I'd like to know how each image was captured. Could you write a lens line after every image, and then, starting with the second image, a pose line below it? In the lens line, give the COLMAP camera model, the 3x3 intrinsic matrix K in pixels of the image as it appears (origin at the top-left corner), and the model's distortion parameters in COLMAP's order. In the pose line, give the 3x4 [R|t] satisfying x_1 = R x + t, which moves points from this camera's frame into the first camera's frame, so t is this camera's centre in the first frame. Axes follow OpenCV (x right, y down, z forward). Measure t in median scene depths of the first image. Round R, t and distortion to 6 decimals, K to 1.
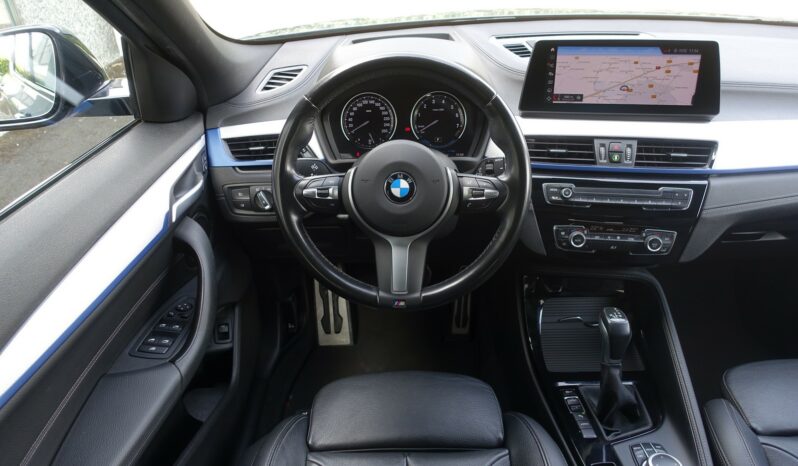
lens RADIAL K [[543.6, 0, 400.9], [0, 543.6, 231.1], [0, 0, 1]] dist [-0.010445, 0.004841]
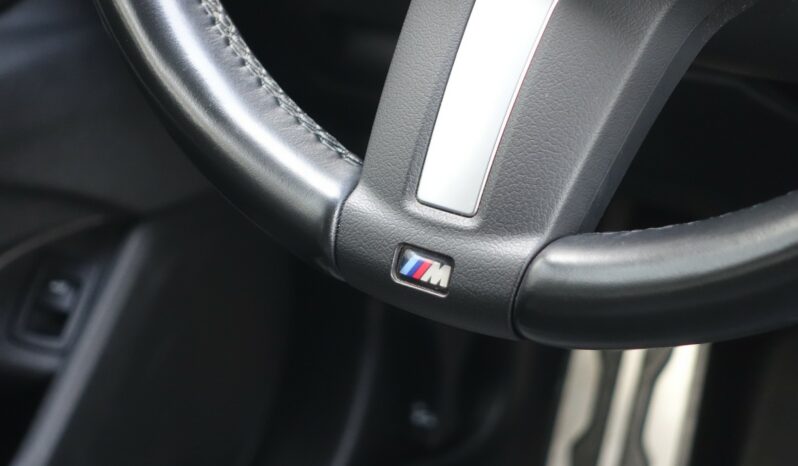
lens RADIAL K [[1837.3, 0, 398.8], [0, 1837.3, 232.8], [0, 0, 1]] dist [-0.103287, 0.000000]
pose [[0.847631, 0.247981, -0.469071, 0.245294], [-0.252996, 0.965986, 0.053508, 0.076173], [0.466385, 0.073318, 0.881538, 0.369266]]
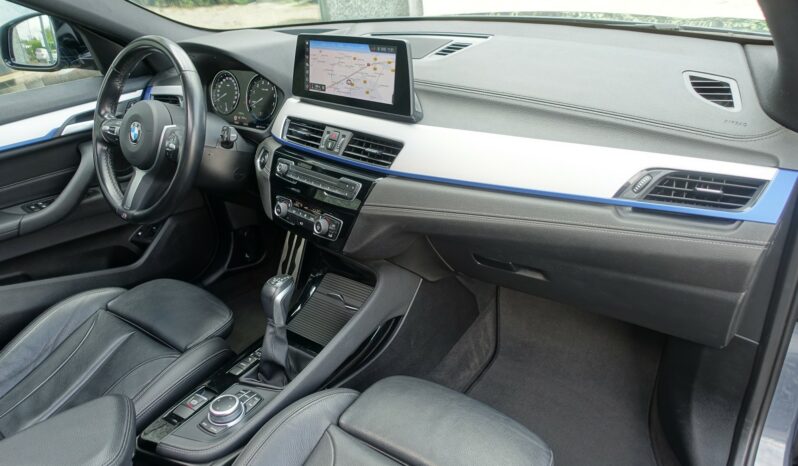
lens RADIAL K [[543.6, 0, 403.4], [0, 543.6, 229.3], [0, 0, 1]] dist [-0.010445, 0.004841]
pose [[0.813195, 0.231134, -0.534127, 1.142184], [-0.235806, 0.969903, 0.060699, -0.072939], [0.532080, 0.076590, 0.843223, 0.178632]]
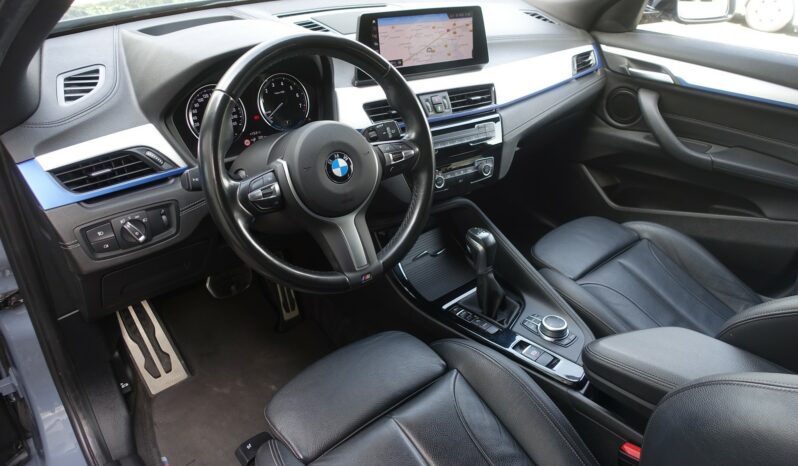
lens RADIAL K [[543.6, 0, 400.5], [0, 543.6, 228.8], [0, 0, 1]] dist [-0.010445, 0.004841]
pose [[0.751045, -0.293604, 0.591378, -0.457391], [0.277094, 0.953154, 0.121309, -0.051845], [-0.599291, 0.072759, 0.797218, 0.117442]]
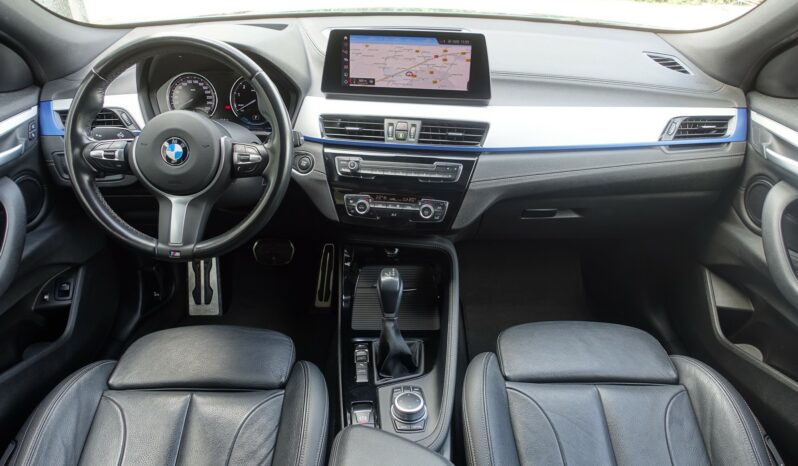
lens RADIAL K [[543.6, 0, 401.8], [0, 543.6, 230.7], [0, 0, 1]] dist [-0.010445, 0.004841]
pose [[0.999403, 0.022809, 0.025931, 0.376178], [-0.022595, 0.999708, -0.008522, 0.071669], [-0.026118, 0.007931, 0.999627, -0.123424]]
